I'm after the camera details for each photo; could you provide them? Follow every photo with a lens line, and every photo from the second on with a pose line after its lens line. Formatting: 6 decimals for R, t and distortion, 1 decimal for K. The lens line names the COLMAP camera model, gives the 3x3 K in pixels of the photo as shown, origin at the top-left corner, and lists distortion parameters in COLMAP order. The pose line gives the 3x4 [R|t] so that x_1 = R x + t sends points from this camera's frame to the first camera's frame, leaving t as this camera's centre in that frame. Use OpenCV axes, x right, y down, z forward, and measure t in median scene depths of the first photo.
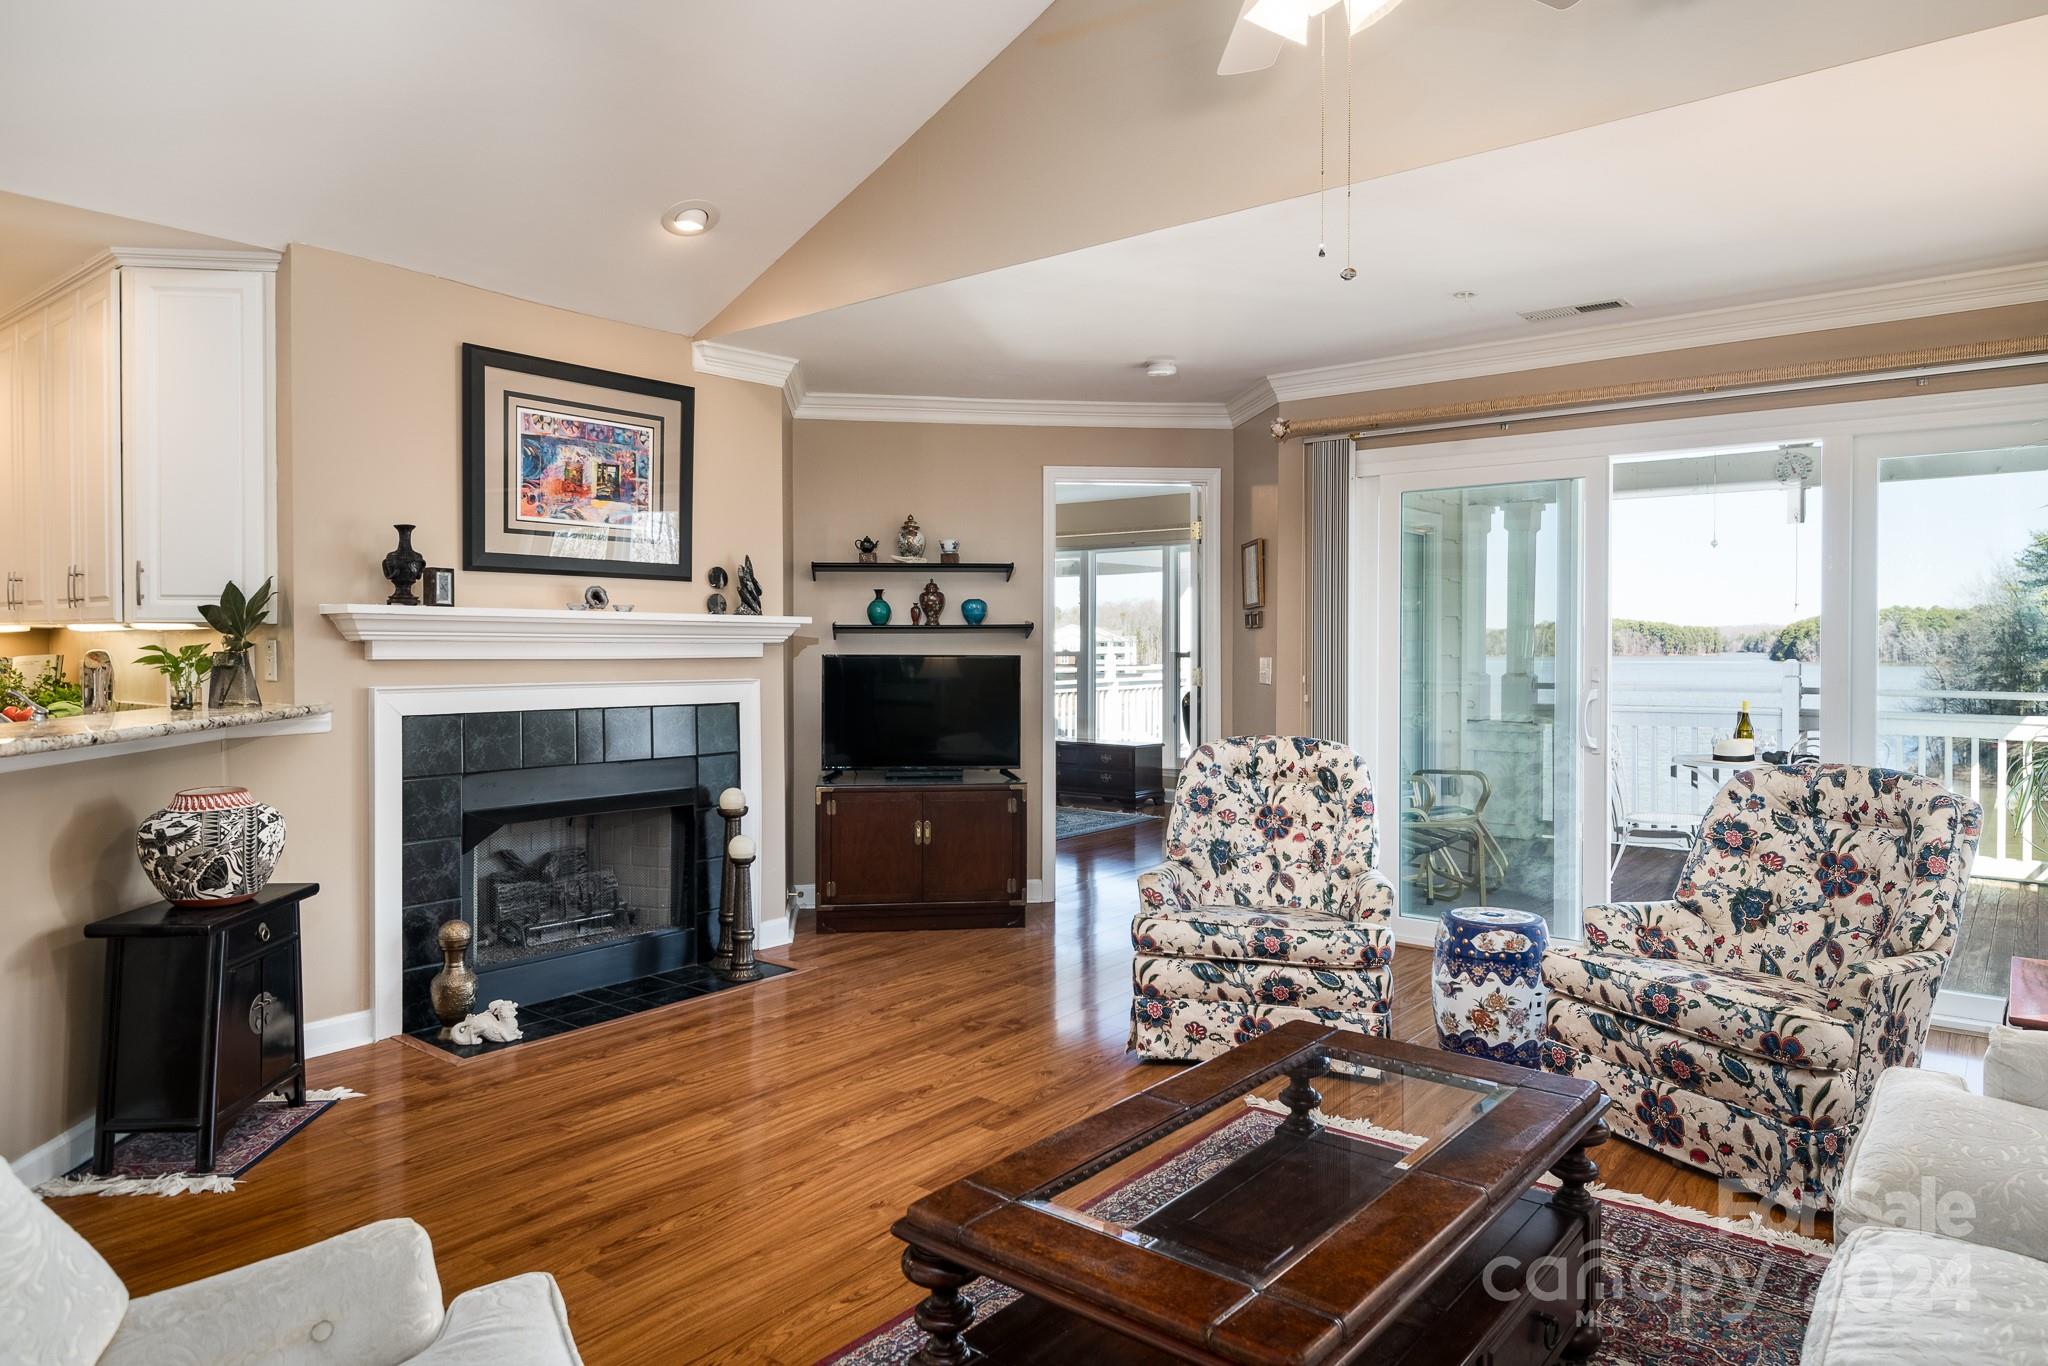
lens RADIAL K [[1259.2, 0, 1034.7], [0, 1259.2, 659.8], [0, 0, 1]] dist [0.035529, -0.037384]
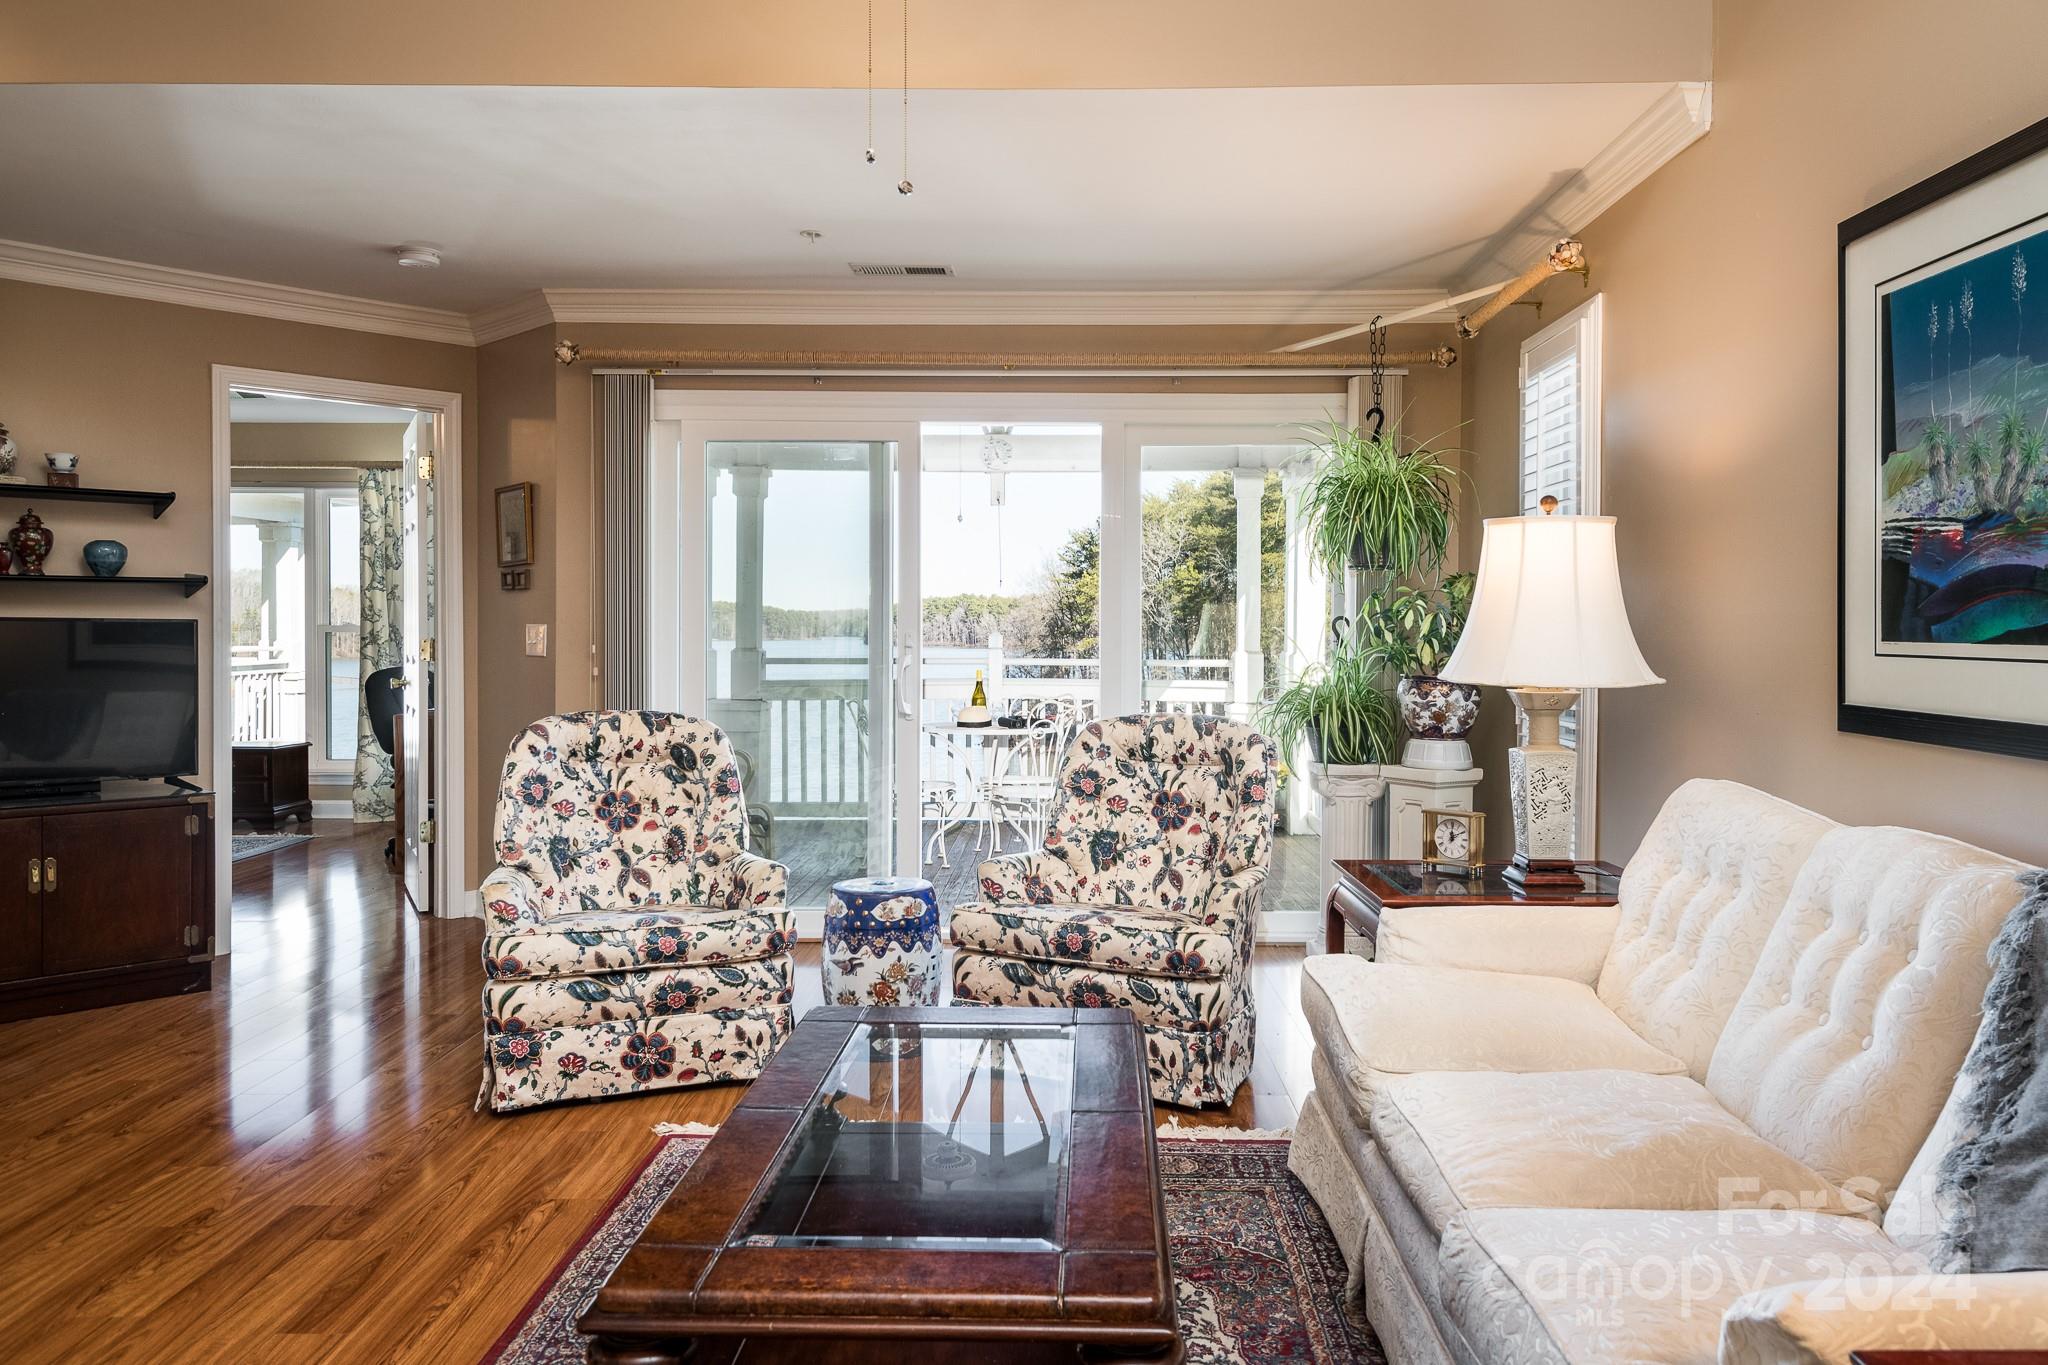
lens RADIAL K [[1405.3, 0, 1048.7], [0, 1405.3, 653.7], [0, 0, 1]] dist [0.043307, -0.035633]
pose [[0.790517, -0.007464, 0.612395, -0.195426], [0.003857, 0.999967, 0.007209, 0.019048], [-0.612428, -0.003337, 0.790519, 0.074486]]
